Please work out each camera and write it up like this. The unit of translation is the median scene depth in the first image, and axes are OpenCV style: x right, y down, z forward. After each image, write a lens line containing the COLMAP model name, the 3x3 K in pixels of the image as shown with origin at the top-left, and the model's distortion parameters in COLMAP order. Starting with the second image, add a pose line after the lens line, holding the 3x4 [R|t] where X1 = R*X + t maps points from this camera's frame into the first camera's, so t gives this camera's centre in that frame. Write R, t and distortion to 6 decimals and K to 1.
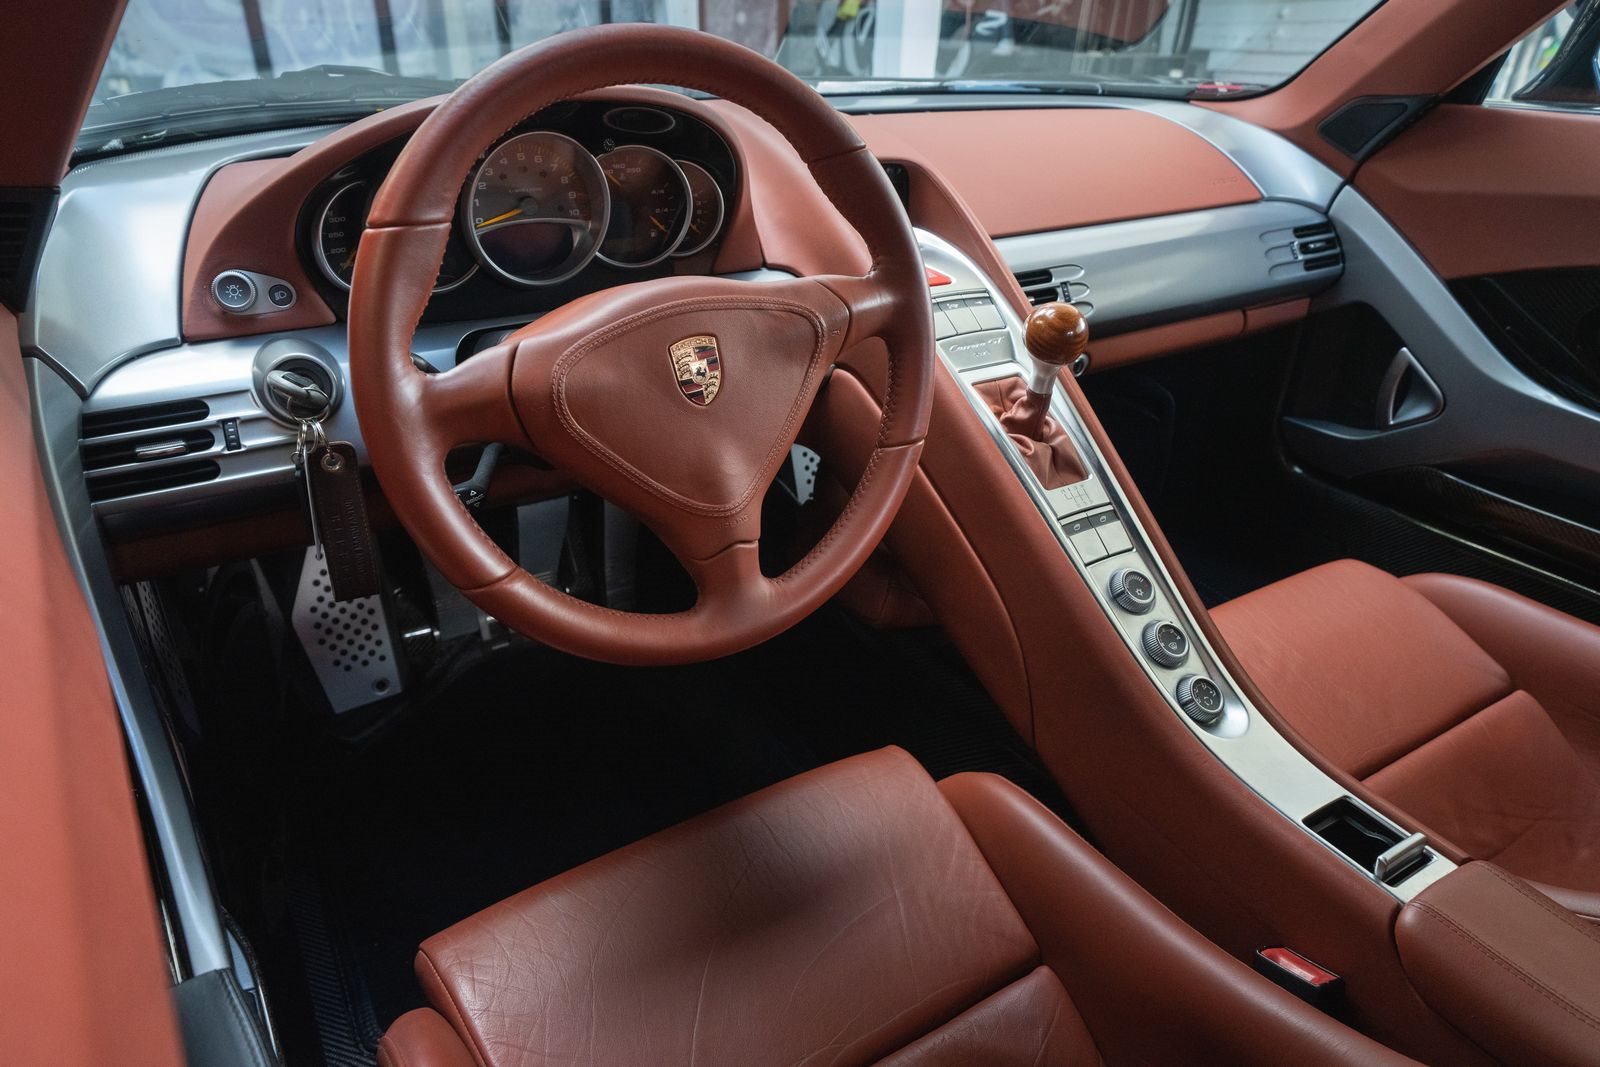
lens RADIAL K [[1054.8, 0, 804.6], [0, 1054.8, 535.1], [0, 0, 1]] dist [0.016177, 0.009279]
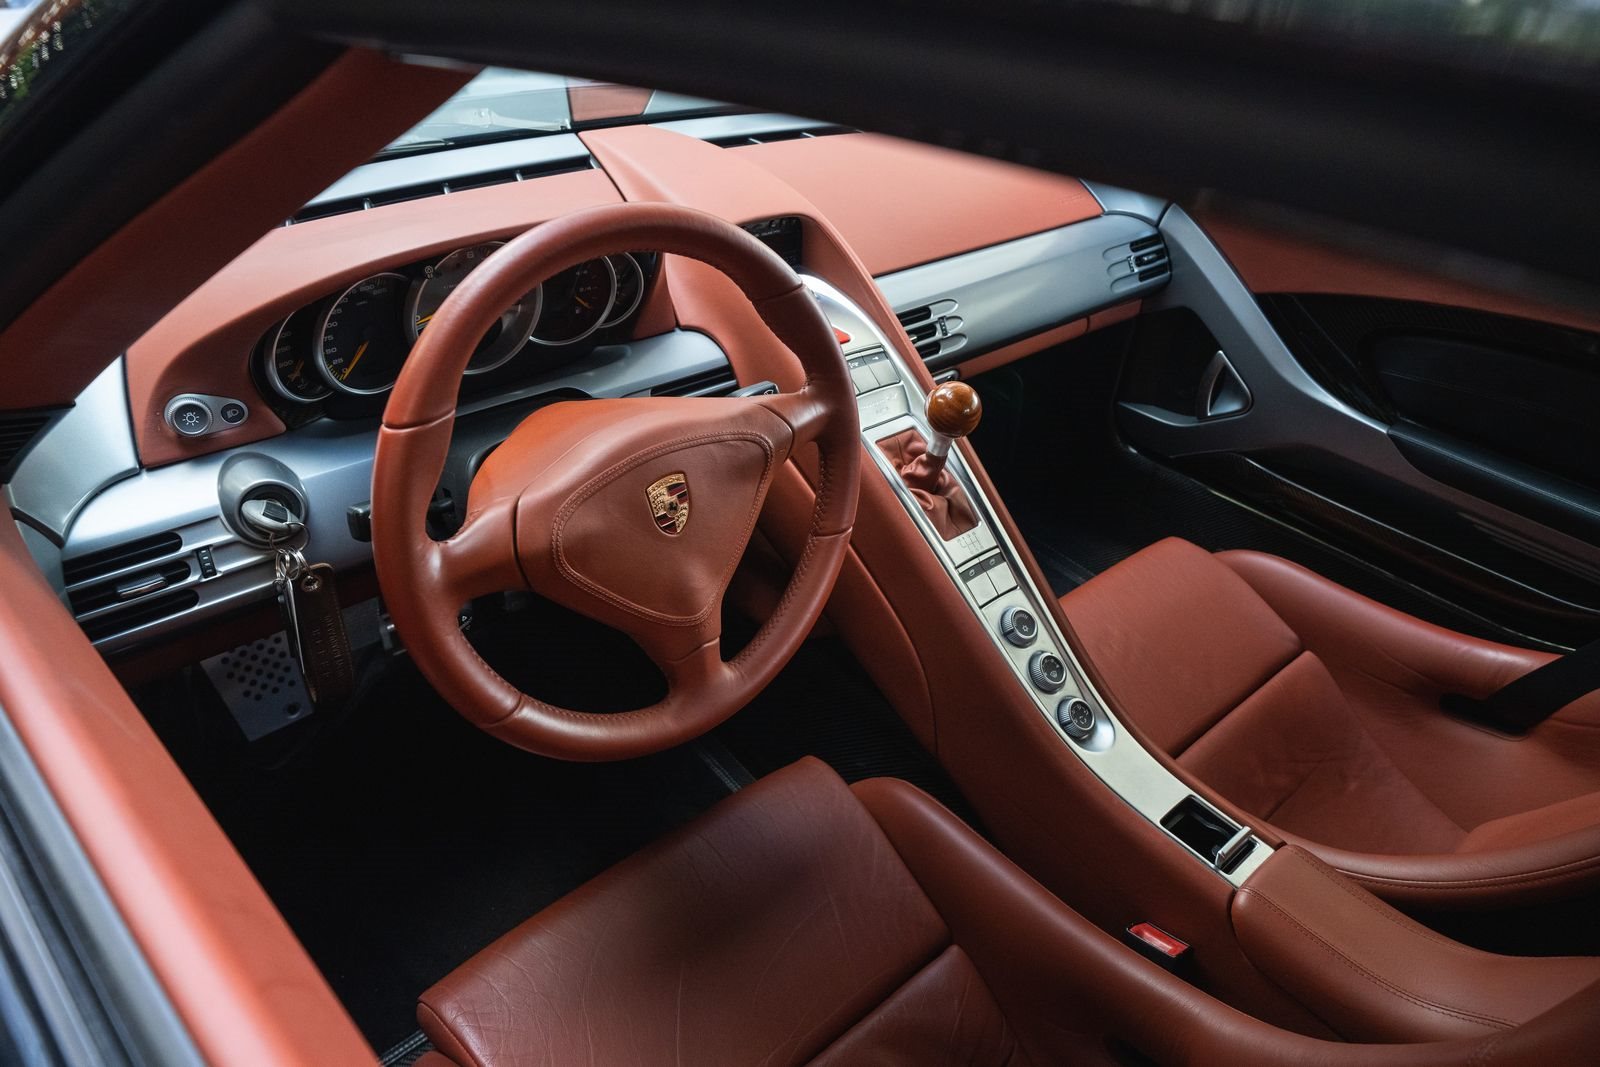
lens RADIAL K [[1054.8, 0, 804.1], [0, 1054.8, 536.4], [0, 0, 1]] dist [0.016177, 0.009279]
pose [[0.985930, -0.047624, 0.160231, -0.112108], [0.030334, 0.993615, 0.108674, -0.189553], [-0.164383, -0.102284, 0.981079, -0.102256]]
